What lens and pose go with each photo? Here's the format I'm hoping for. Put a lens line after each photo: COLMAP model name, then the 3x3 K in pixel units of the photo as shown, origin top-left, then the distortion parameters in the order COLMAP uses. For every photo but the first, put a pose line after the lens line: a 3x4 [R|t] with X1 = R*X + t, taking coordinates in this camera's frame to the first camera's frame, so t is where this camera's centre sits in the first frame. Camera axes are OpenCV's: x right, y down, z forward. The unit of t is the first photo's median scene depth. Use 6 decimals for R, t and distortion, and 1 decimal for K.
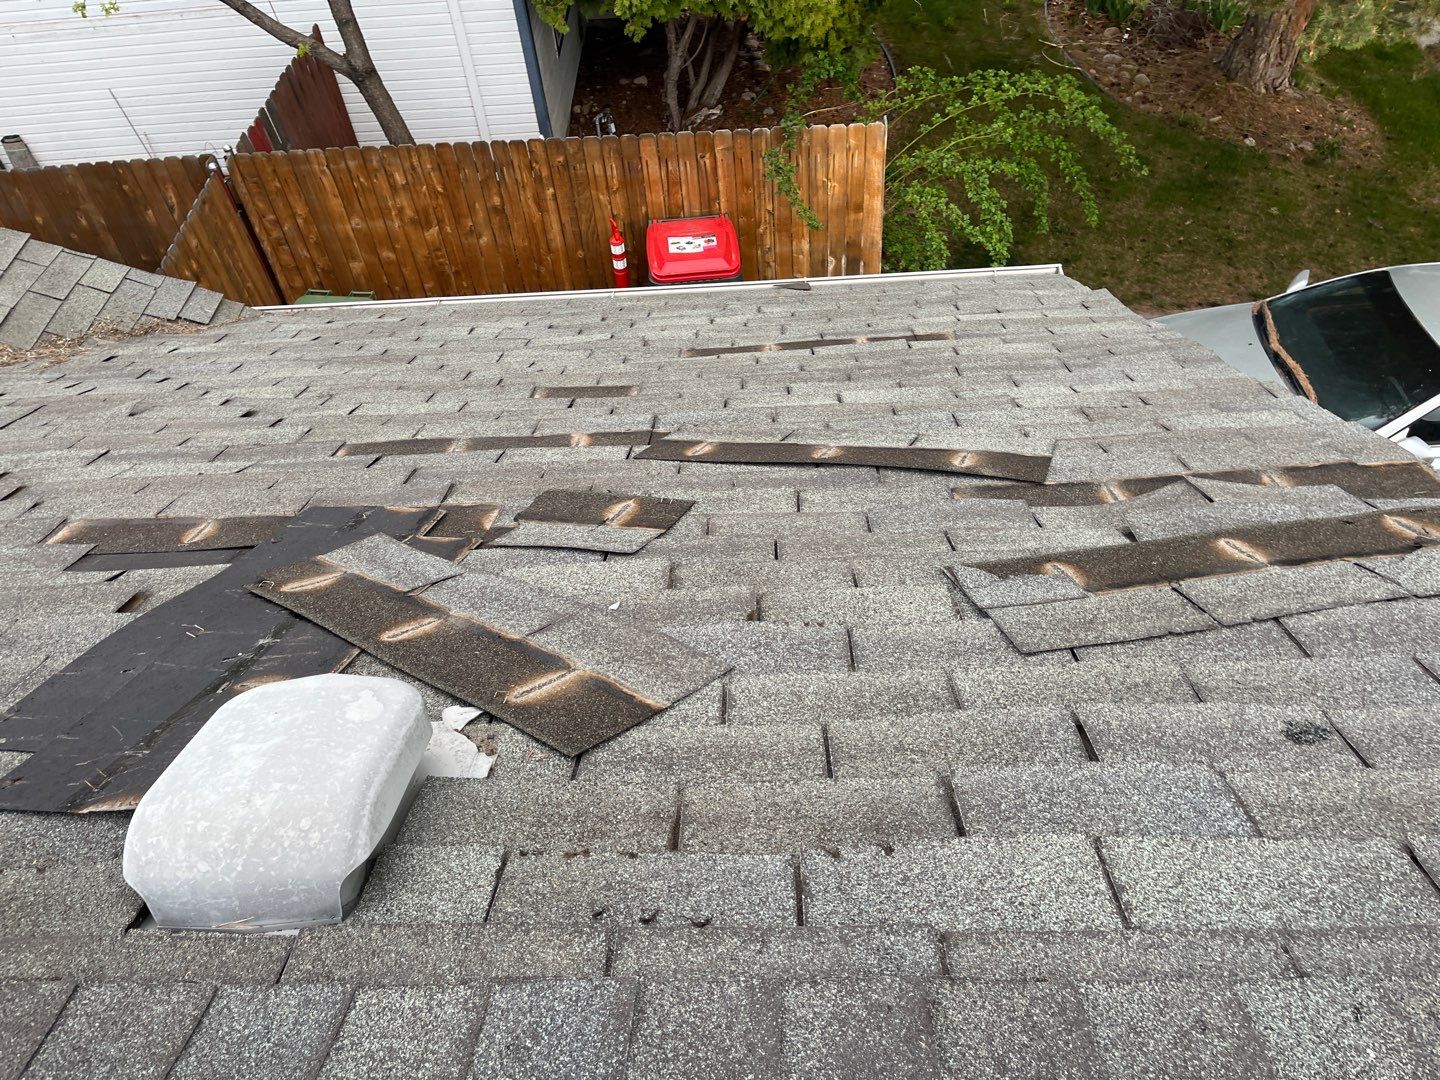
lens RADIAL K [[1056.1, 0, 737.3], [0, 1056.1, 543.2], [0, 0, 1]] dist [0.053033, -0.076864]
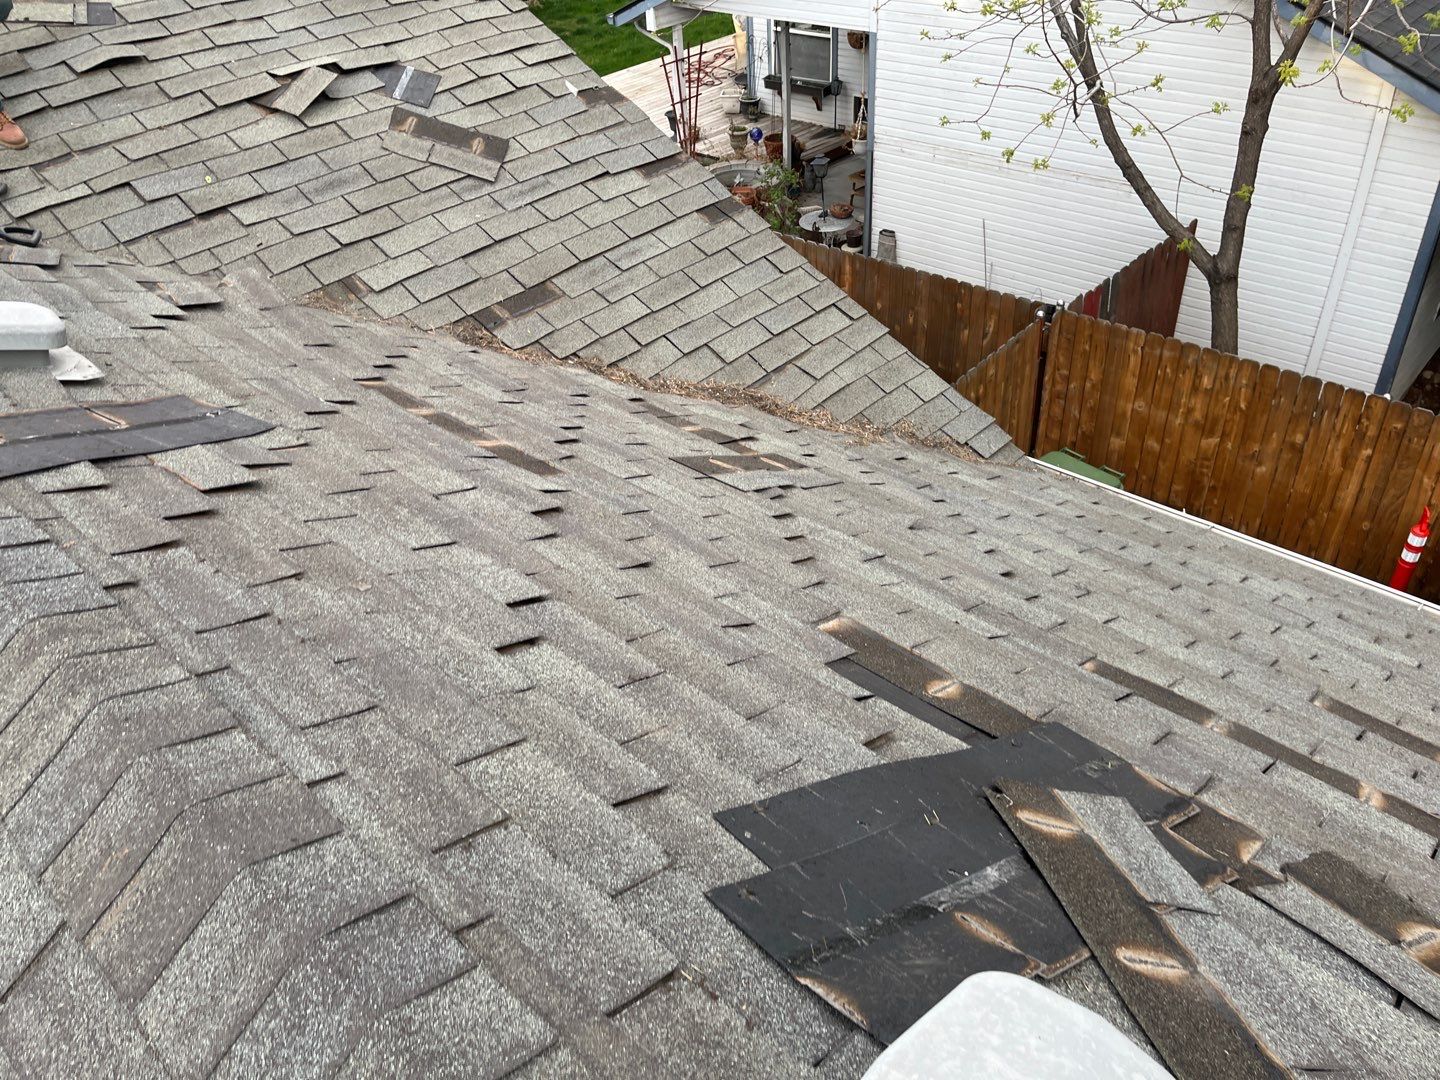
lens RADIAL K [[1056.1, 0, 737.3], [0, 1056.1, 543.2], [0, 0, 1]] dist [0.053033, -0.076864]
pose [[0.742378, 0.417154, -0.524268, -0.156323], [-0.484890, 0.874526, 0.009232, -0.037379], [0.462338, 0.247359, 0.851503, 0.027790]]
